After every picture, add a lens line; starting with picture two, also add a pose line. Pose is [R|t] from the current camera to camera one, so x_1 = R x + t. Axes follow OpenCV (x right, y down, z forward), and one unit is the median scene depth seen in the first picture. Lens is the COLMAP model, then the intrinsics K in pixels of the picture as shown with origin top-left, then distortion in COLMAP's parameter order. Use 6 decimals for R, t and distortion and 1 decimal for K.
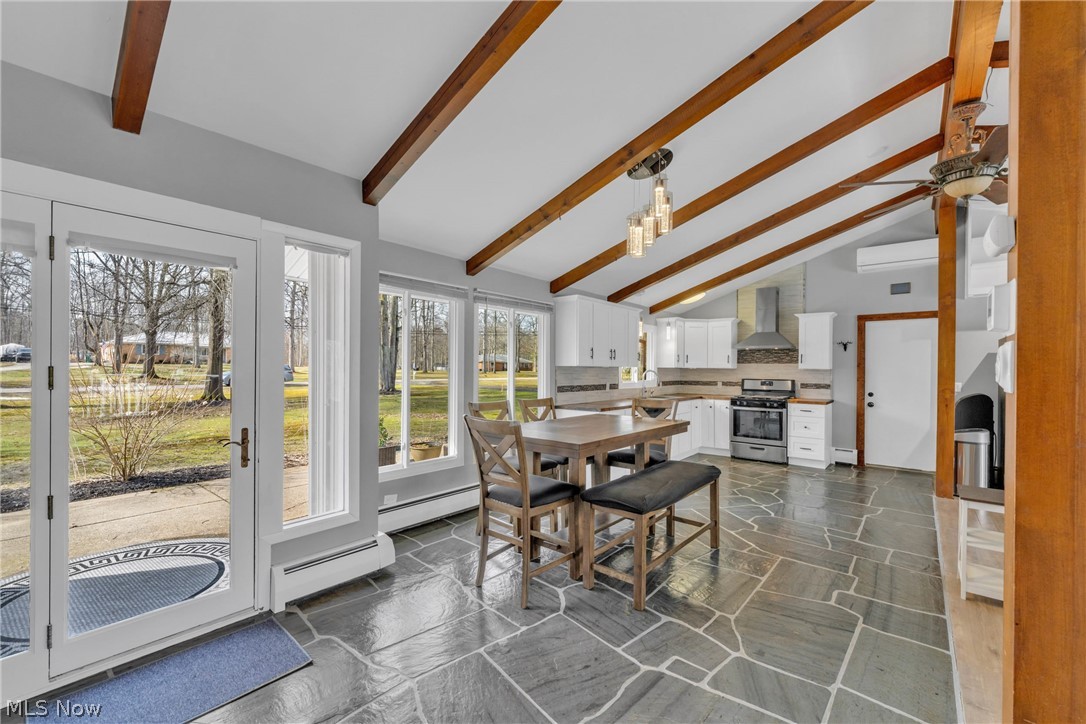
lens RADIAL K [[444.4, 0, 539.4], [0, 444.4, 369.1], [0, 0, 1]] dist [0.000305, -0.000004]
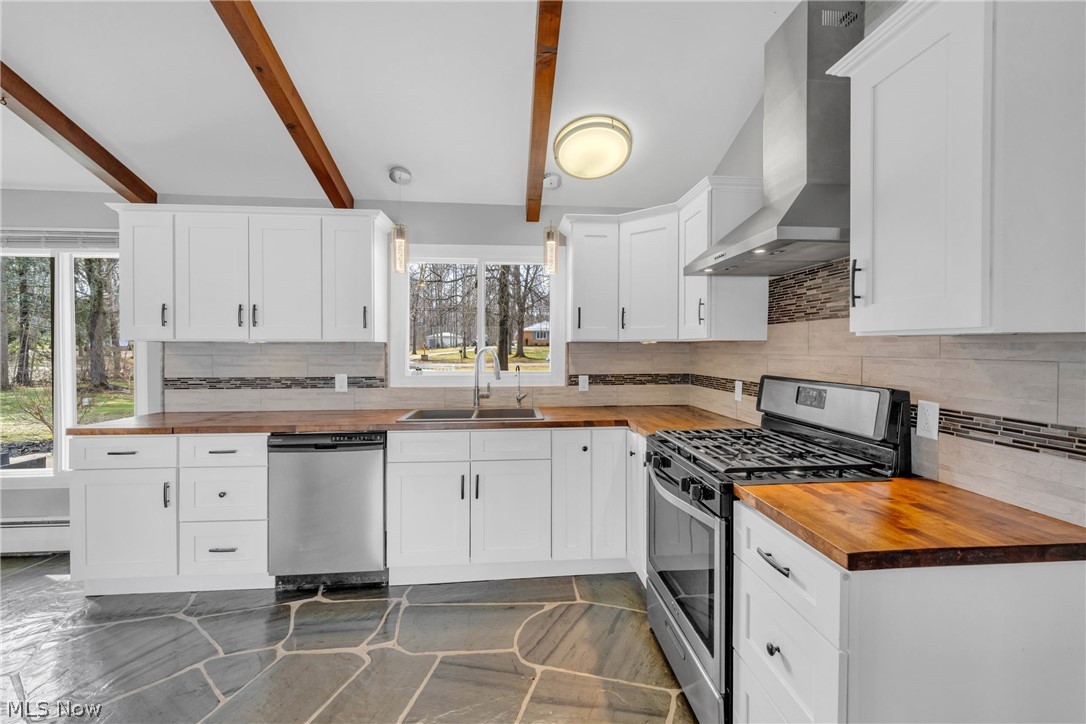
lens RADIAL K [[447.8, 0, 547.2], [0, 447.8, 352.3], [0, 0, 1]] dist [-0.000208, -0.000150]
pose [[0.706133, -0.000682, -0.708079, 0.656225], [0.004453, 0.999984, 0.003478, 0.005751], [0.708066, -0.005609, 0.706124, 0.792392]]
